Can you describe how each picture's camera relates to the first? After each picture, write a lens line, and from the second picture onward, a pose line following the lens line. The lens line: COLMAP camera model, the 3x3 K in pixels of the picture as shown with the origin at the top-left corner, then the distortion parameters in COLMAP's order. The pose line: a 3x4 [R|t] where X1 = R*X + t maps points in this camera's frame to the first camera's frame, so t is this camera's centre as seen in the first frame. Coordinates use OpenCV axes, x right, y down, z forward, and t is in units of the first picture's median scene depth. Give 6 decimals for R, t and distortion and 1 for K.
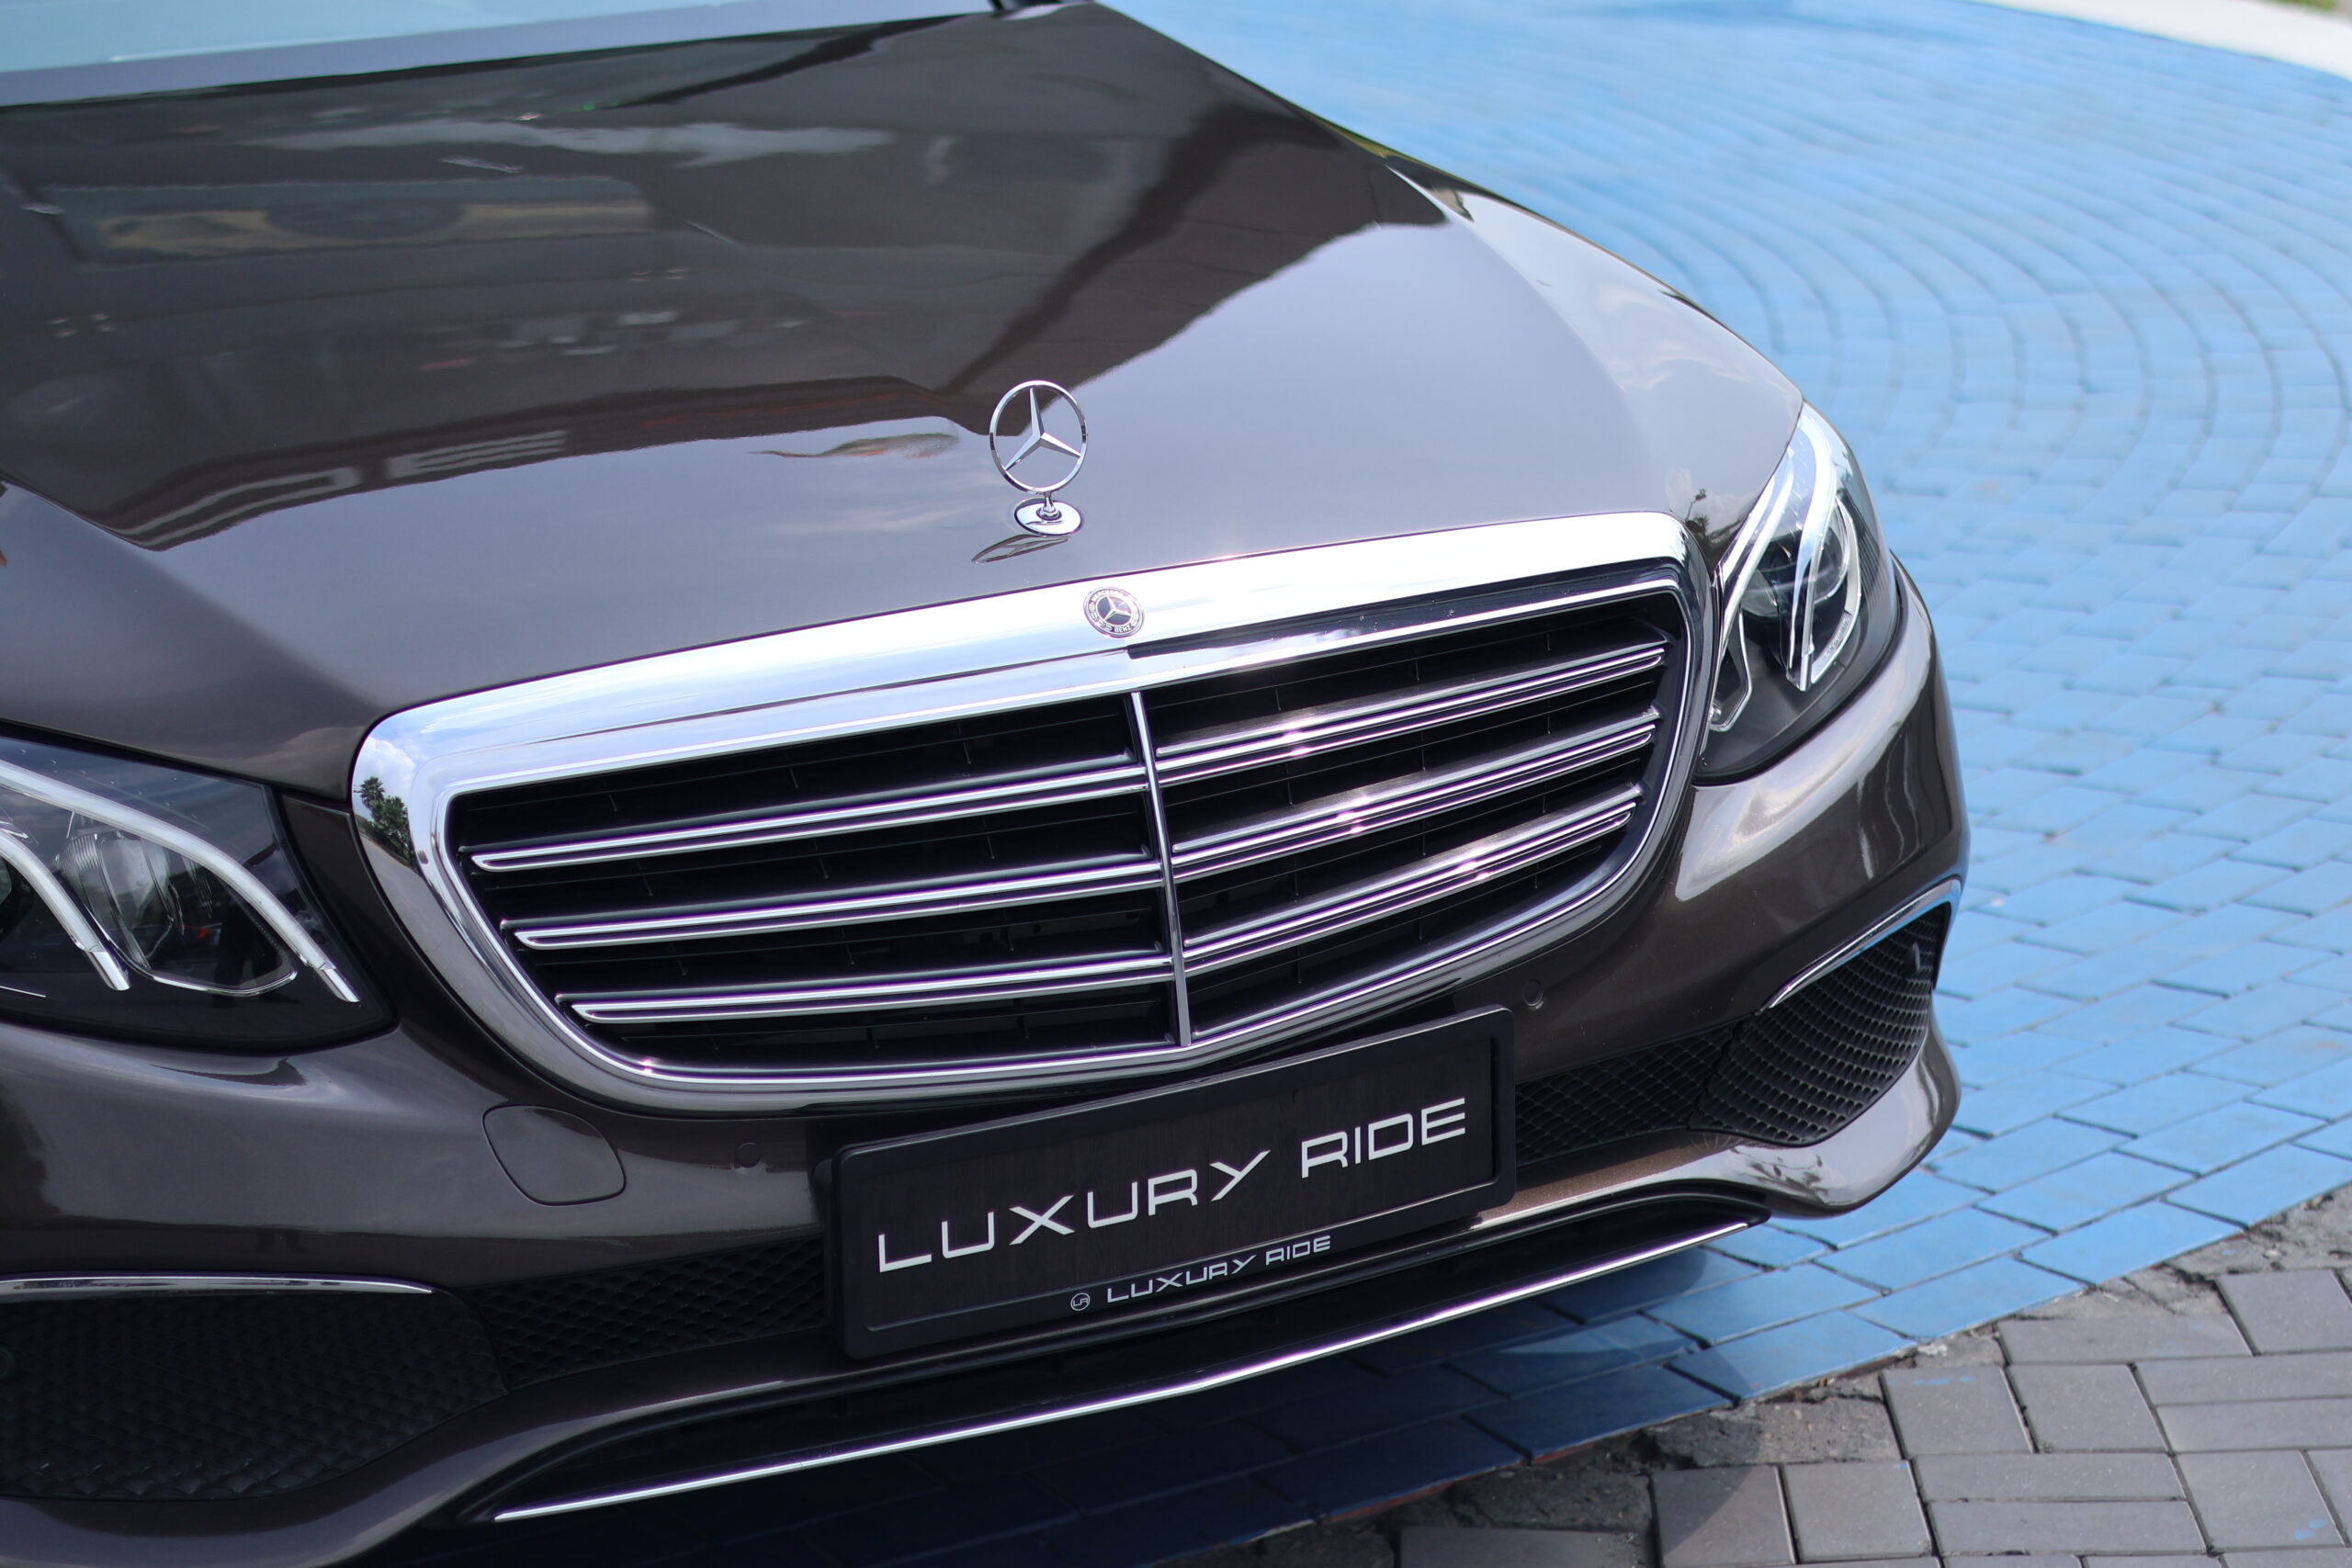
lens RADIAL K [[5336.1, 0, 1176.0], [0, 5336.1, 784.0], [0, 0, 1]] dist [0.080239, 0.795256]
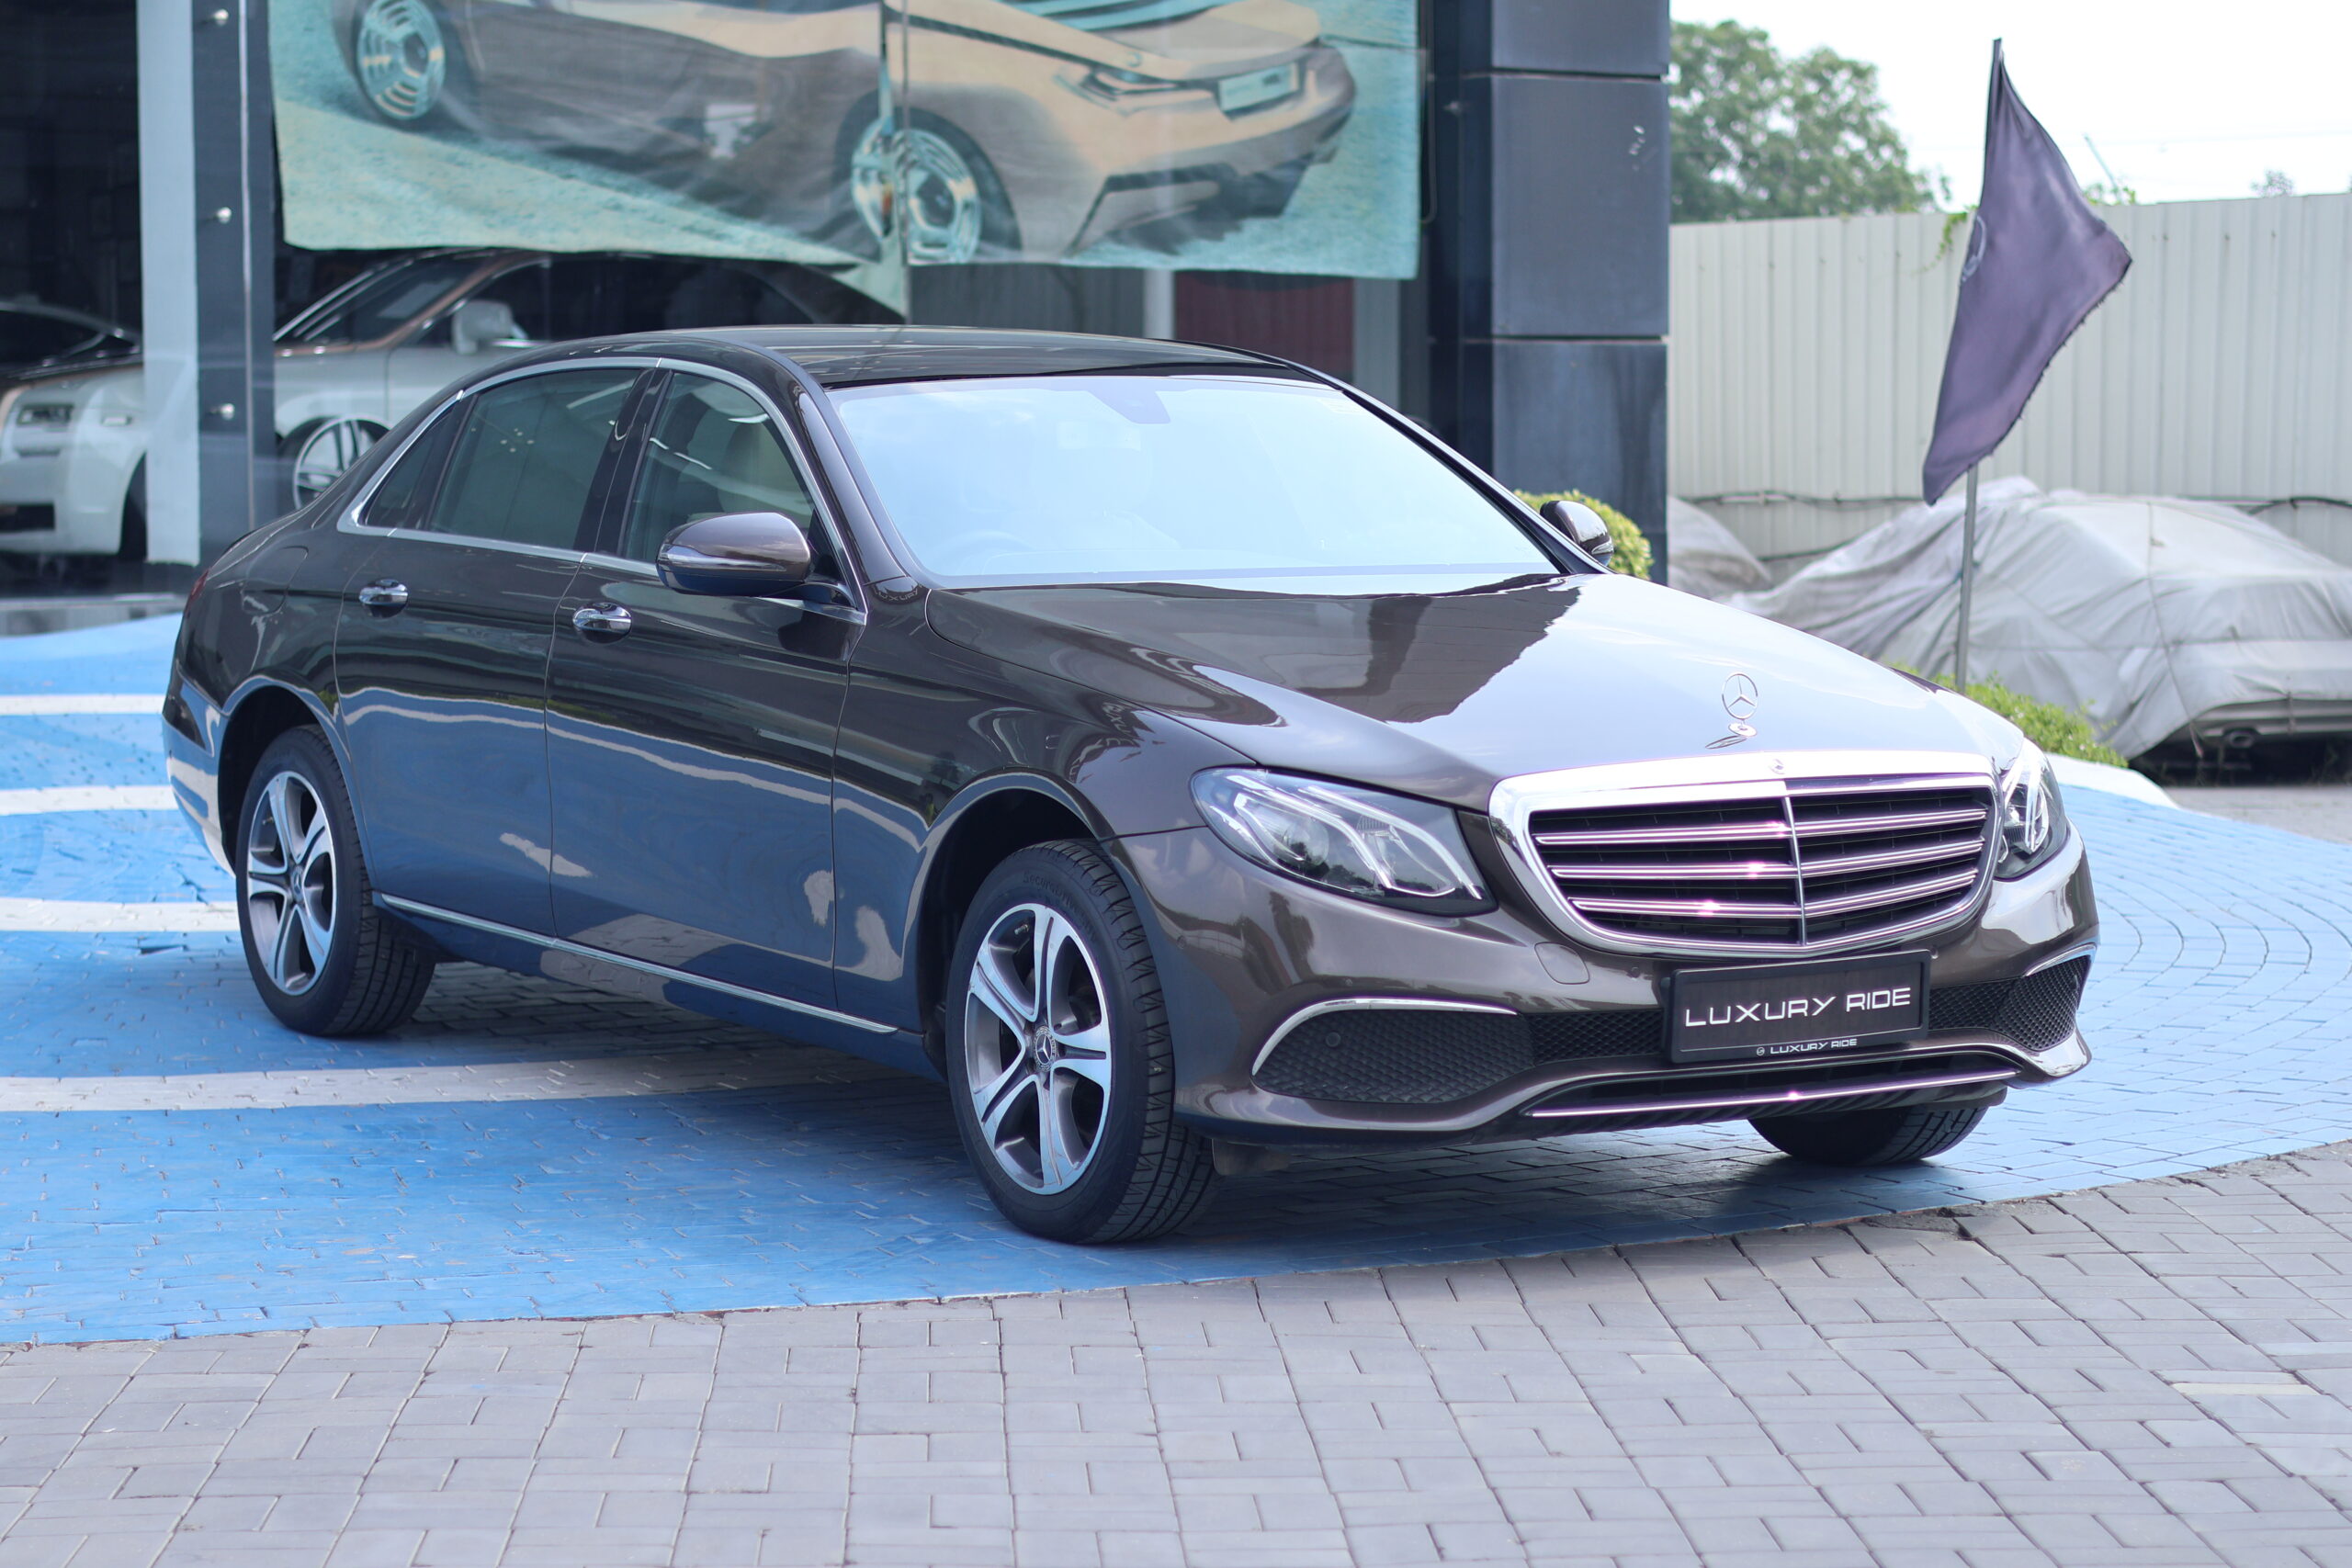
lens RADIAL K [[5336.1, 0, 1176.0], [0, 5336.1, 784.0], [0, 0, 1]] dist [0.080239, 0.795256]
pose [[0.997466, 0.039488, 0.059180, -0.417817], [-0.028974, 0.985187, -0.169020, 0.385053], [-0.064978, 0.166877, 0.983834, -1.322730]]
